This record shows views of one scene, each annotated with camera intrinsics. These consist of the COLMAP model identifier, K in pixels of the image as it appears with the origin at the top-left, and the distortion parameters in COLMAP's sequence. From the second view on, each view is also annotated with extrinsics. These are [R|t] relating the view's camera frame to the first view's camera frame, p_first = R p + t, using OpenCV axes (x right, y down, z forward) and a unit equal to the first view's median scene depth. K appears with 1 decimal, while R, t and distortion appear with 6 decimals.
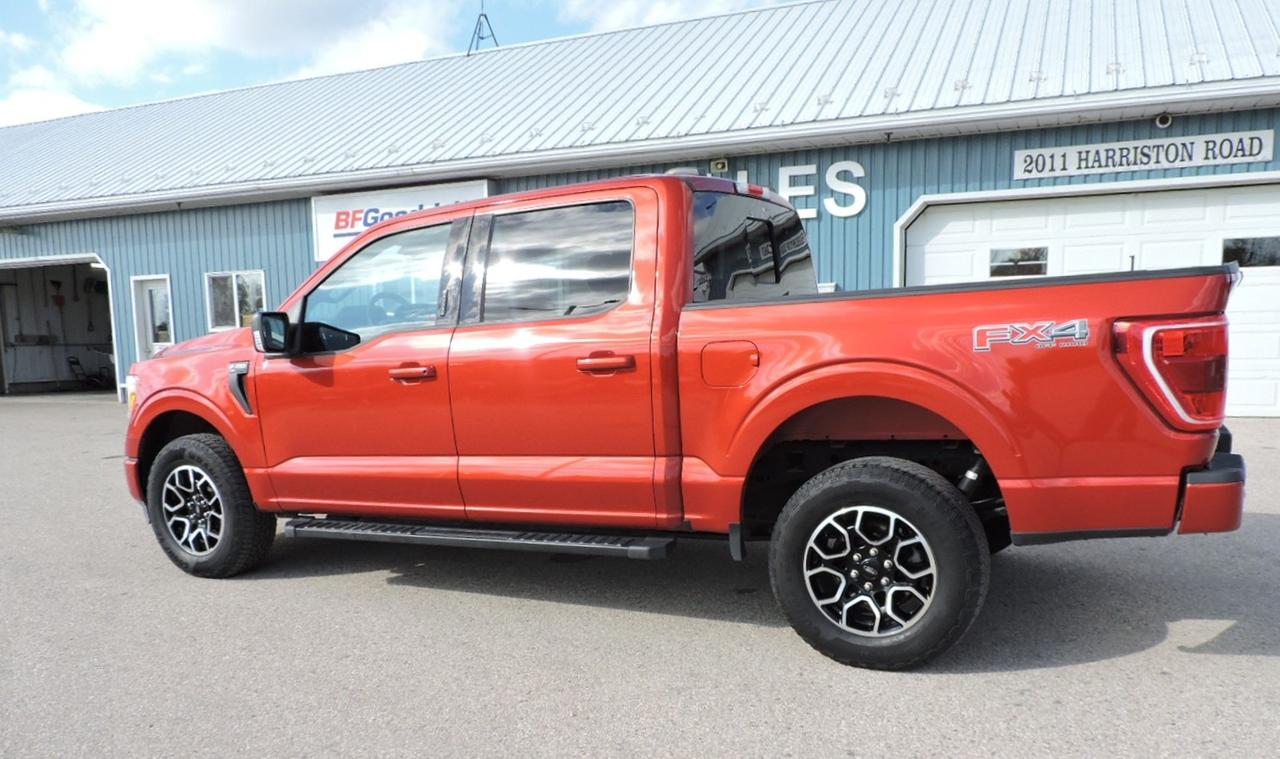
lens RADIAL K [[912.9, 0, 649.8], [0, 912.9, 389.7], [0, 0, 1]] dist [-0.007128, -0.006936]
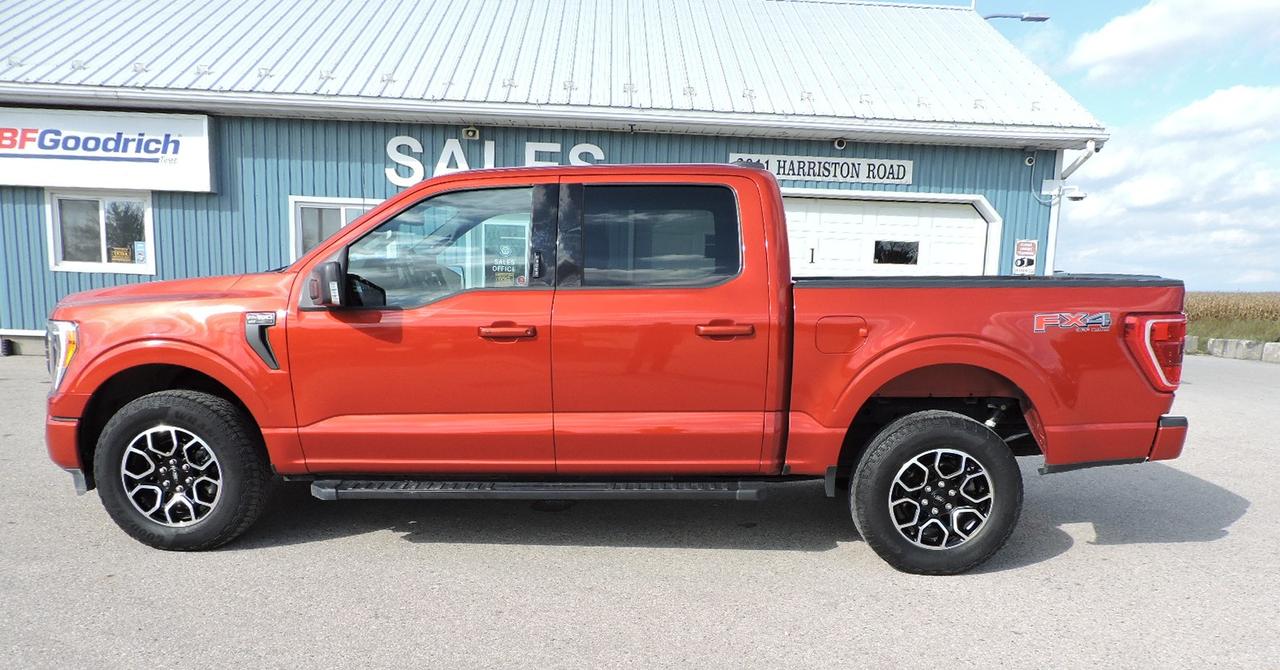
lens RADIAL K [[849.8, 0, 645.3], [0, 849.8, 366.3], [0, 0, 1]] dist [-0.005221, 0.004052]
pose [[0.908184, 0.013107, 0.418366, -0.456615], [-0.023149, 0.999553, 0.018937, -0.001269], [-0.417930, -0.026883, 0.908081, 0.064480]]
